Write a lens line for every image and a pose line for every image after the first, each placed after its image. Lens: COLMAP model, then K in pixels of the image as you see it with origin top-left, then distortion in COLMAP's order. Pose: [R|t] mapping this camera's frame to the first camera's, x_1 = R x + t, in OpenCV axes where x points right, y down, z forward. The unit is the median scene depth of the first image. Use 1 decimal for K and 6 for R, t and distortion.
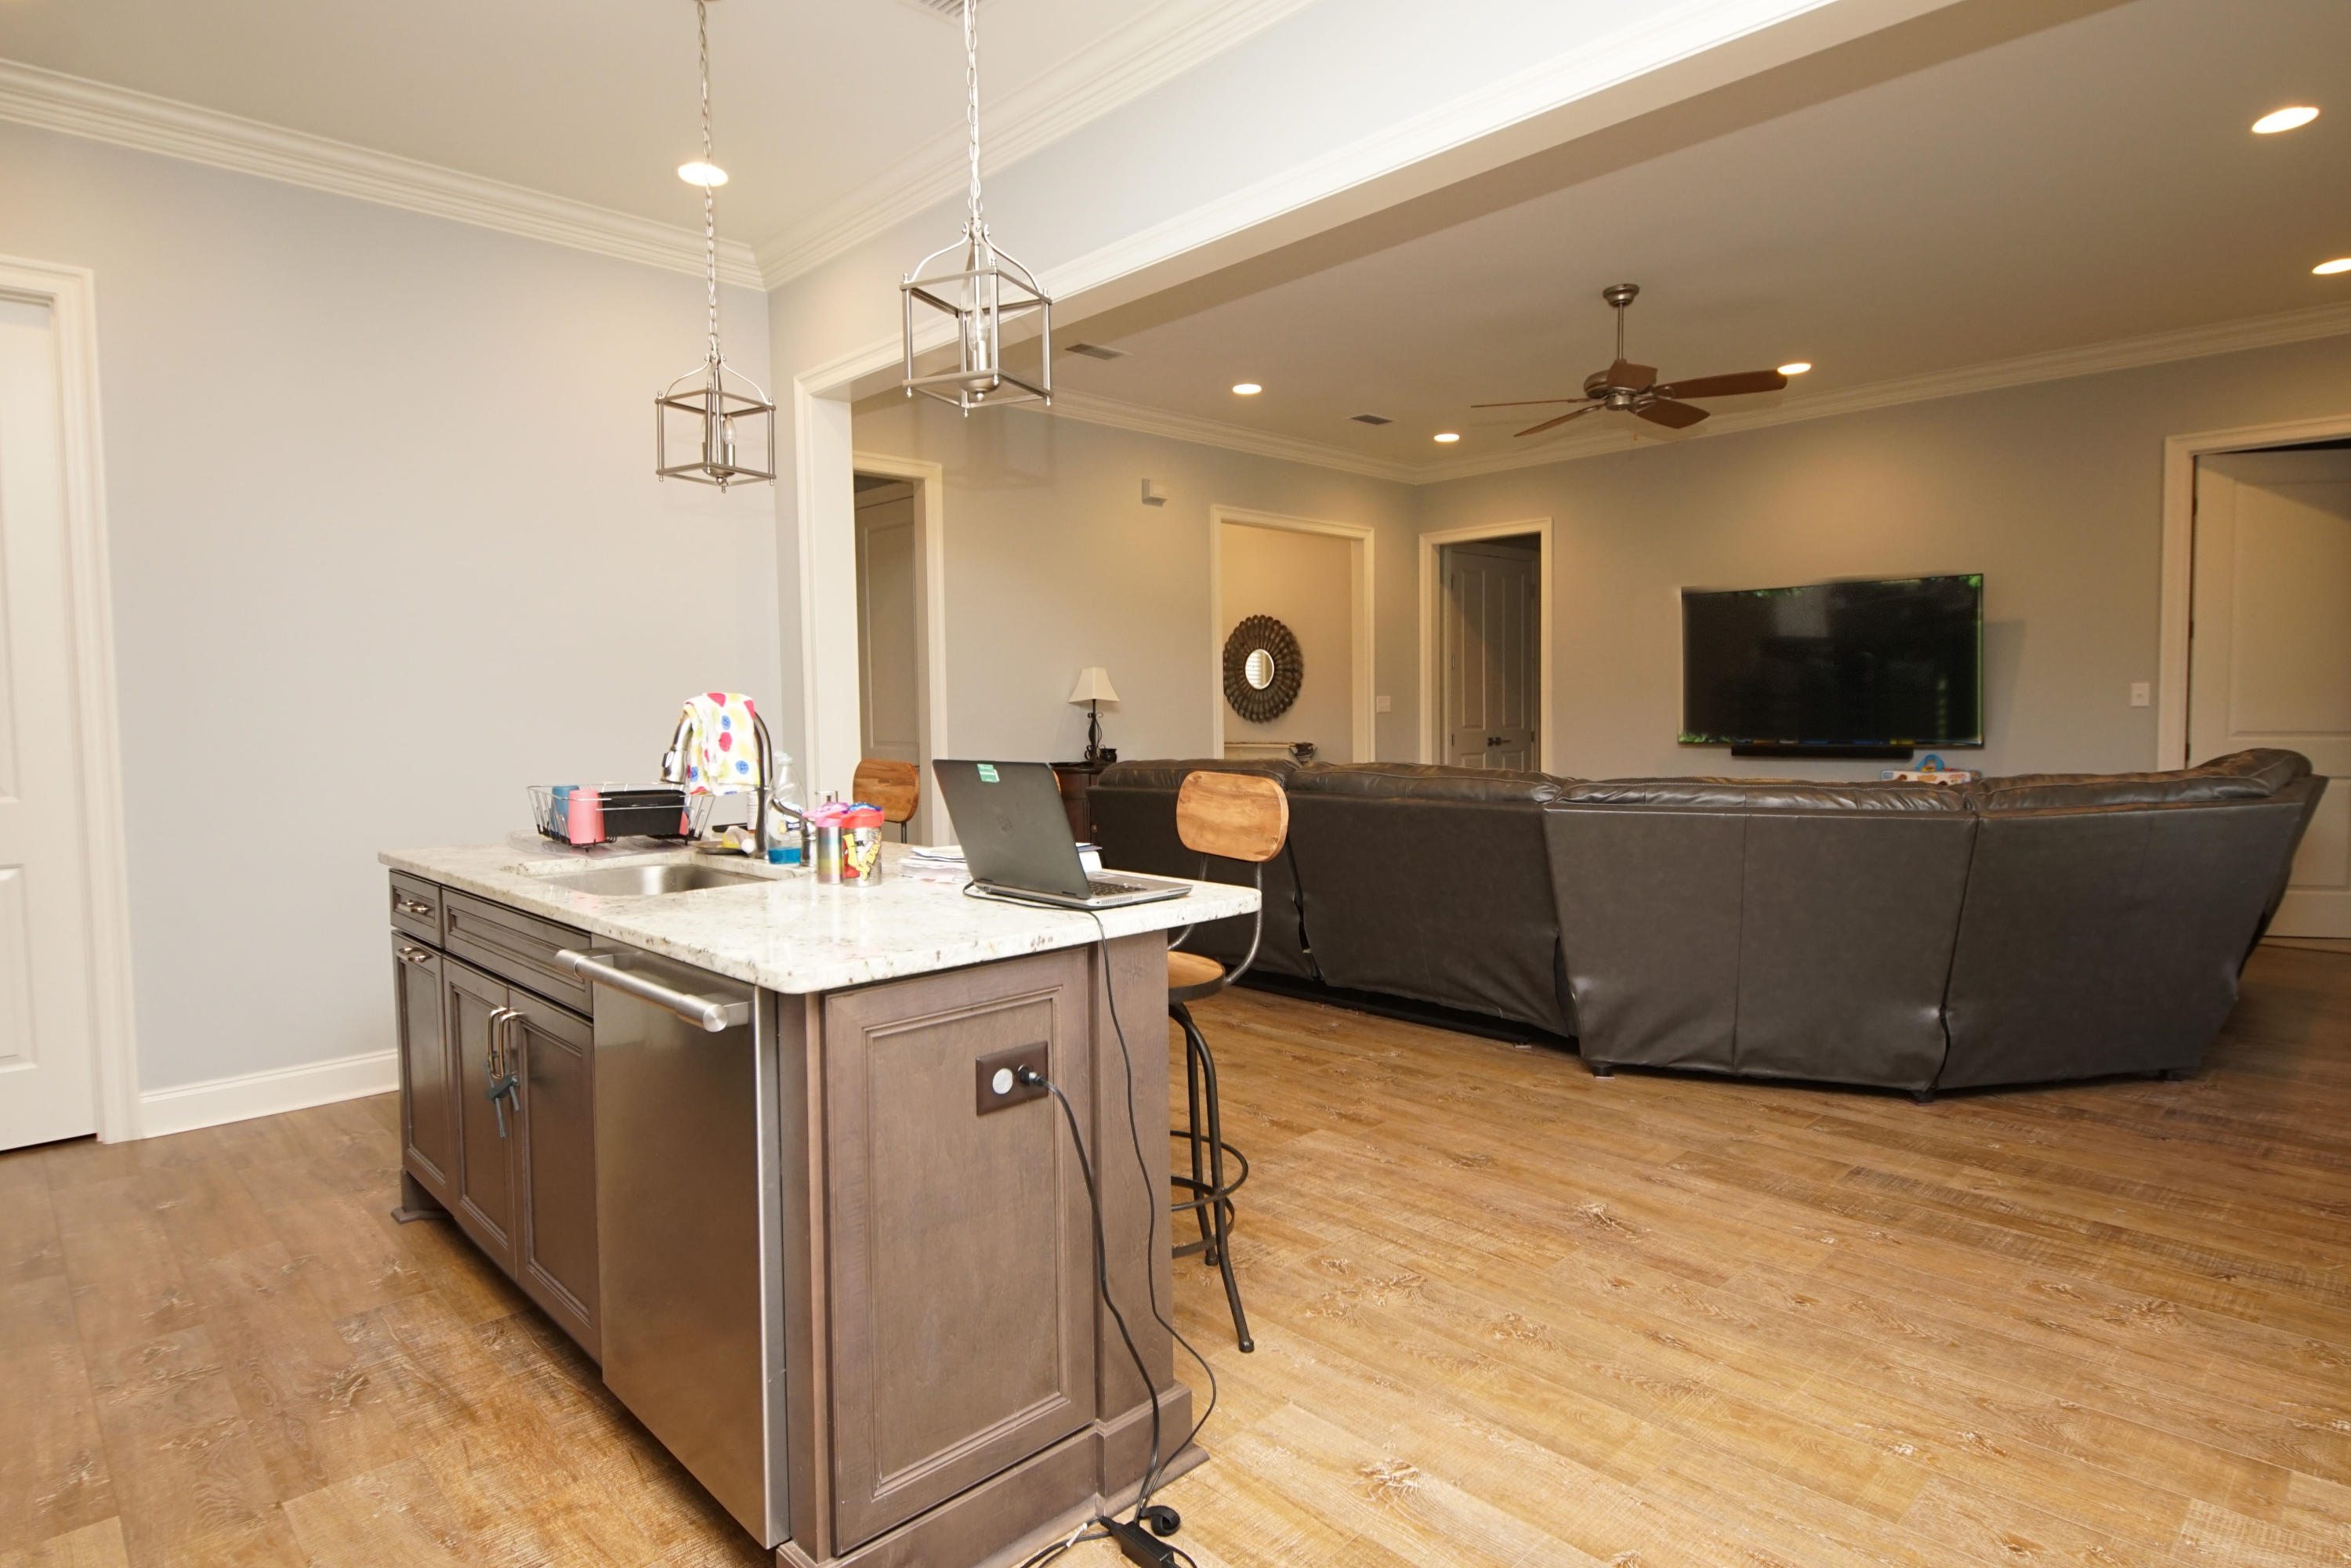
lens RADIAL K [[1256.9, 0, 1152.1], [0, 1256.9, 770.5], [0, 0, 1]] dist [0.039524, -0.036827]
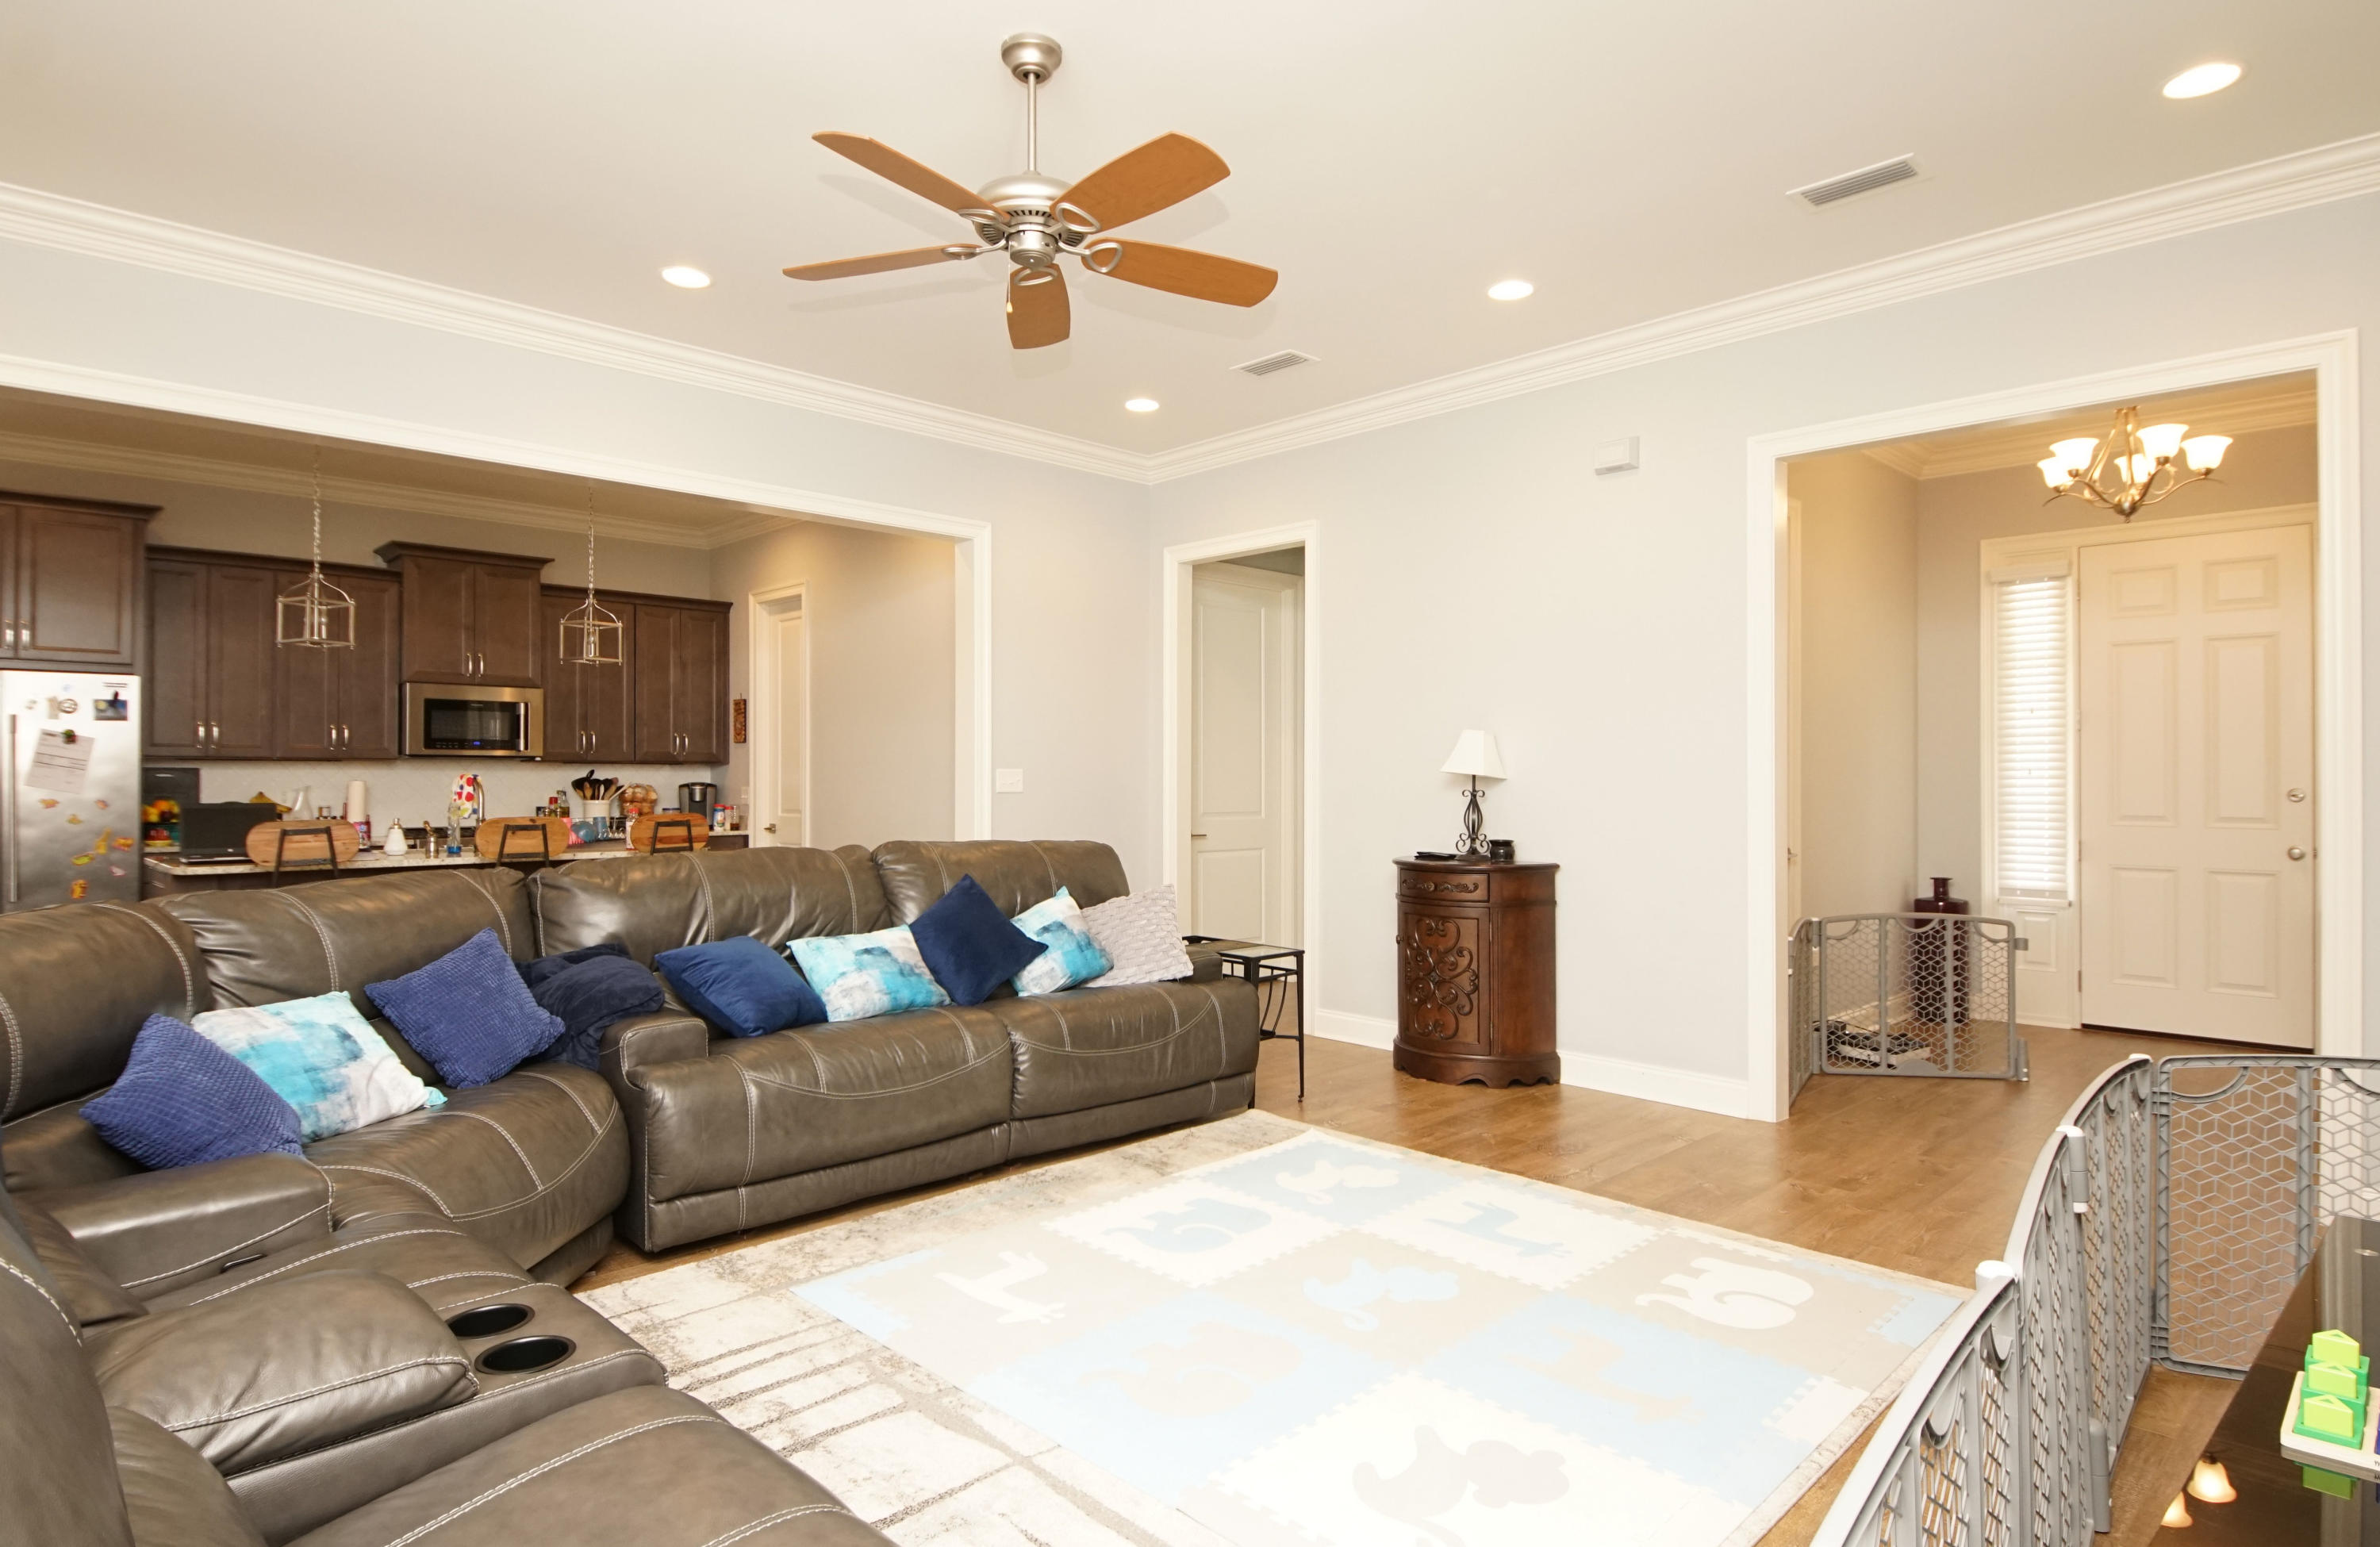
lens RADIAL K [[1289.7, 0, 1166.3], [0, 1289.7, 768.0], [0, 0, 1]] dist [0.042974, -0.038592]
pose [[0.006245, 0.003500, -0.999974, 1.061742], [-0.051356, 0.998675, 0.003175, -0.078038], [0.998661, 0.051335, 0.006417, 1.203284]]
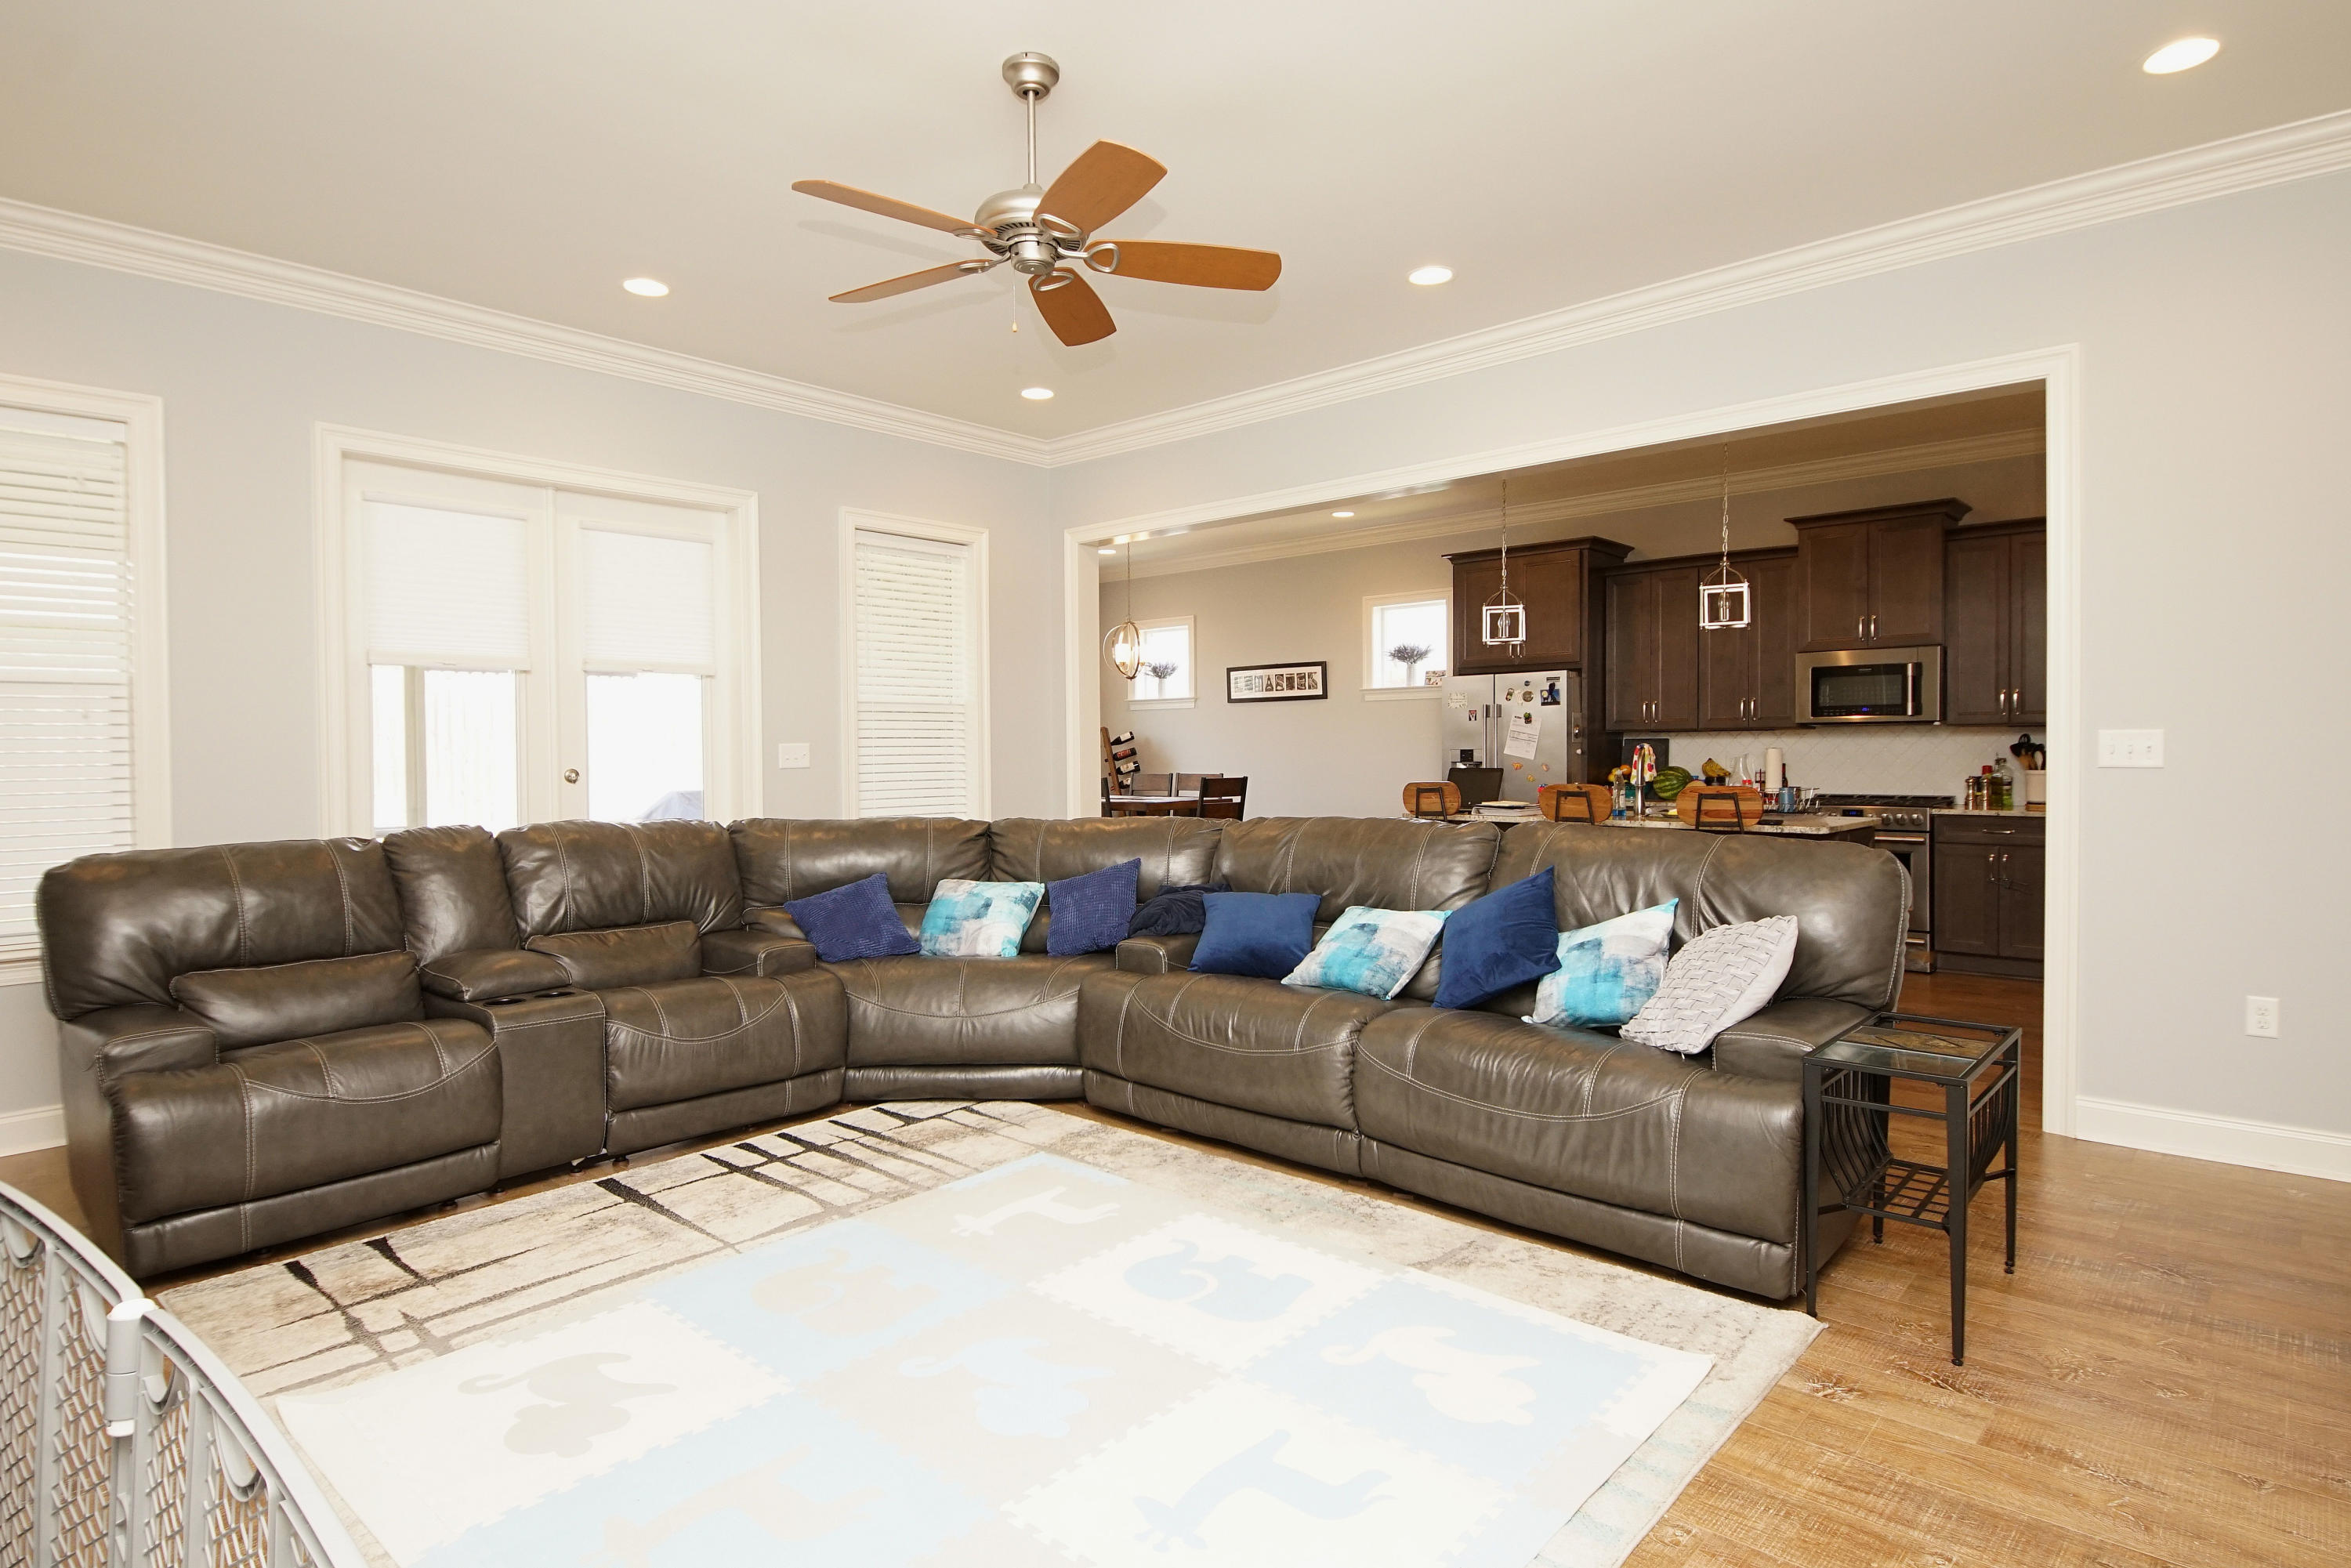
lens RADIAL K [[1256.9, 0, 1152.1], [0, 1256.9, 770.5], [0, 0, 1]] dist [0.039524, -0.036827]
pose [[-0.997592, 0.021099, -0.066066, 0.407658], [0.016577, 0.997530, 0.068253, -0.104127], [0.067343, 0.066994, -0.995478, 1.810838]]
